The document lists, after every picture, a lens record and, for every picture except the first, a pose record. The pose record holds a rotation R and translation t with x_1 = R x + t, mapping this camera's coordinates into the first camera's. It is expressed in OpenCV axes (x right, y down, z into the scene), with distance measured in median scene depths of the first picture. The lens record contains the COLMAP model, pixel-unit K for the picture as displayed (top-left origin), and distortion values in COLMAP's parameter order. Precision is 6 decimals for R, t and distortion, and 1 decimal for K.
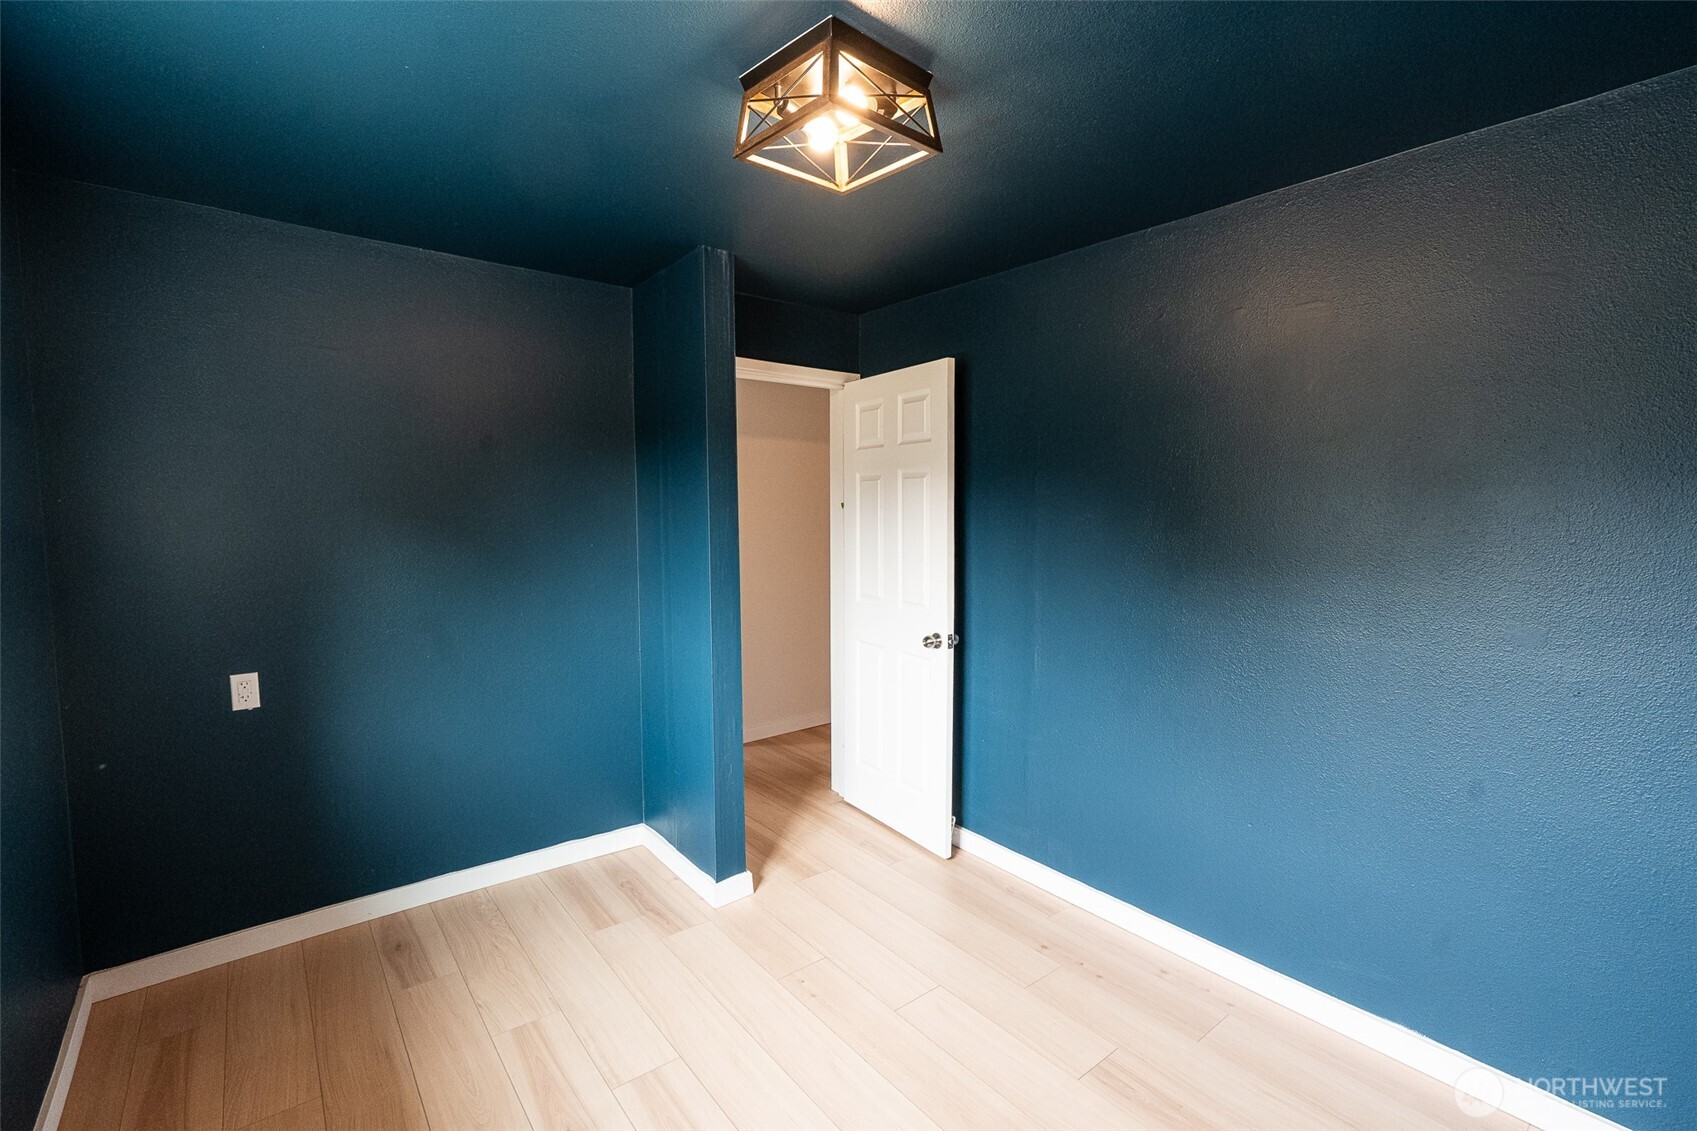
lens RADIAL K [[759.9, 0, 849.5], [0, 759.9, 559.3], [0, 0, 1]] dist [-0.010750, 0.003783]
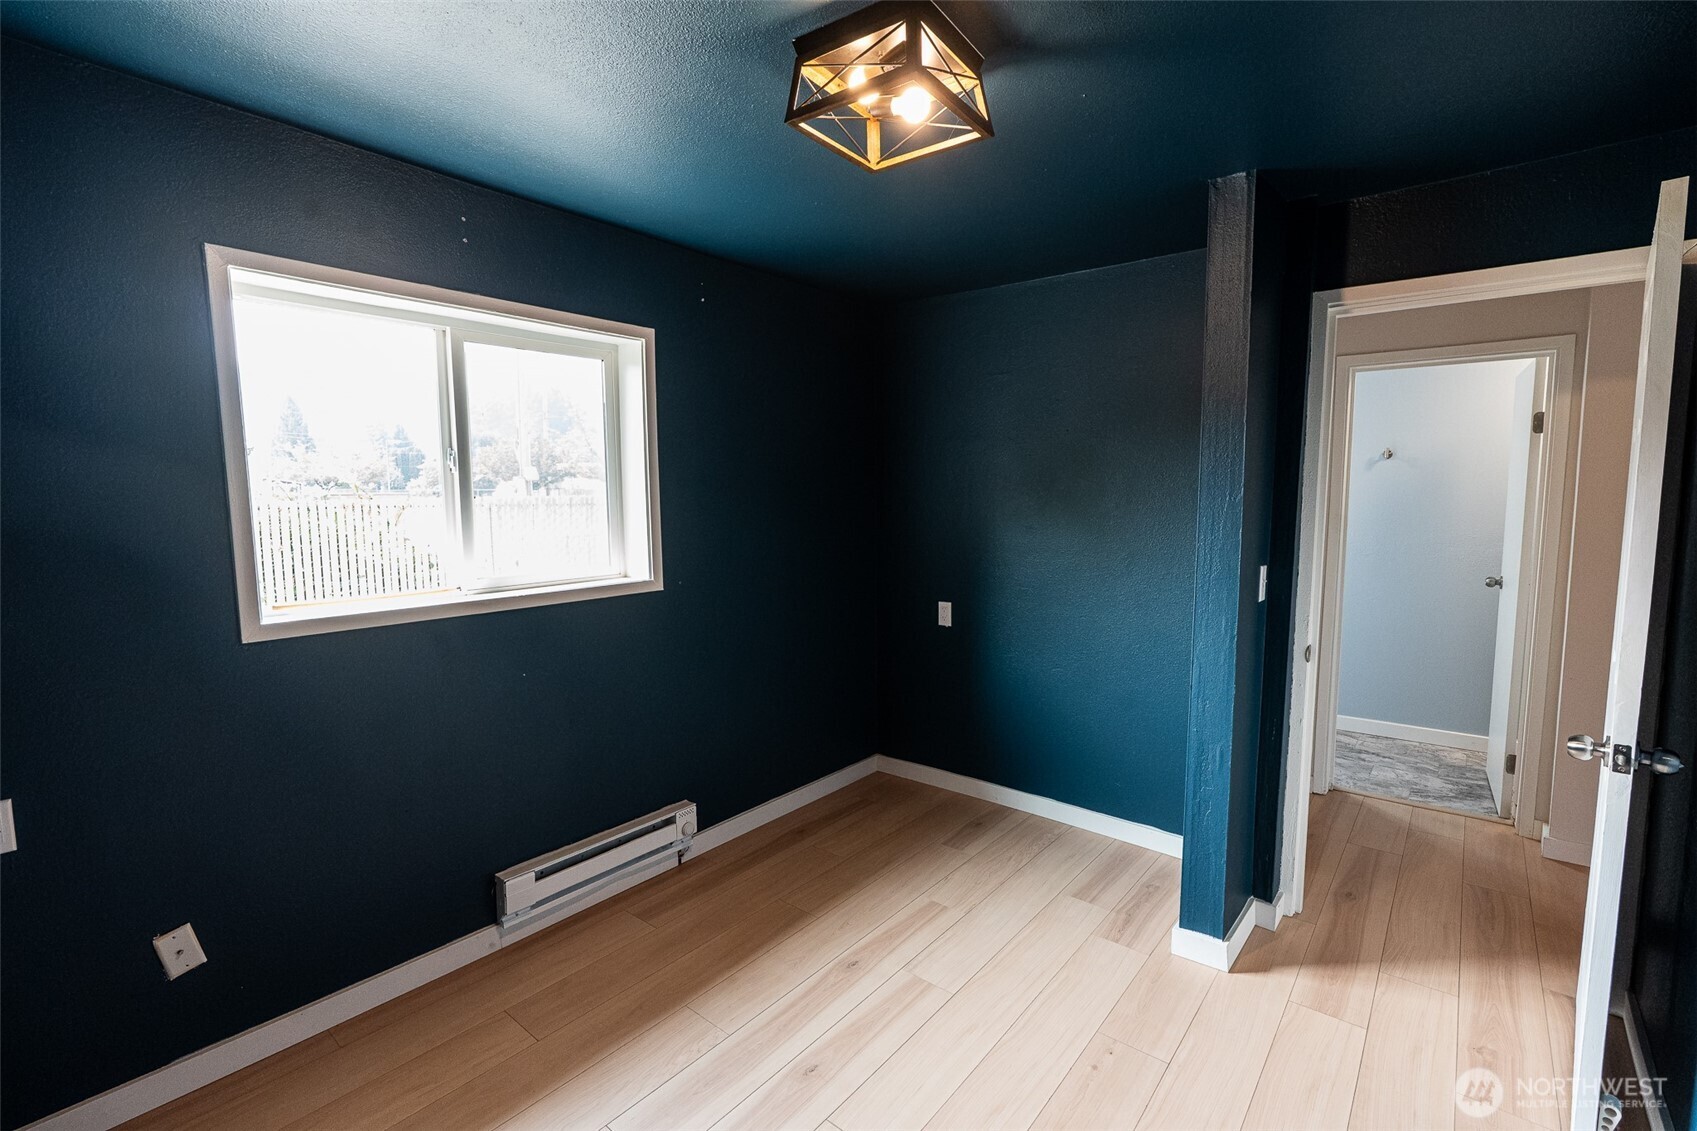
lens RADIAL K [[759.9, 0, 847.1], [0, 759.9, 566.4], [0, 0, 1]] dist [-0.010750, 0.003783]
pose [[0.194163, 0.092895, -0.976561, 0.634521], [-0.064113, 0.994579, 0.081862, -0.030466], [0.978872, 0.046716, 0.199066, 0.506652]]
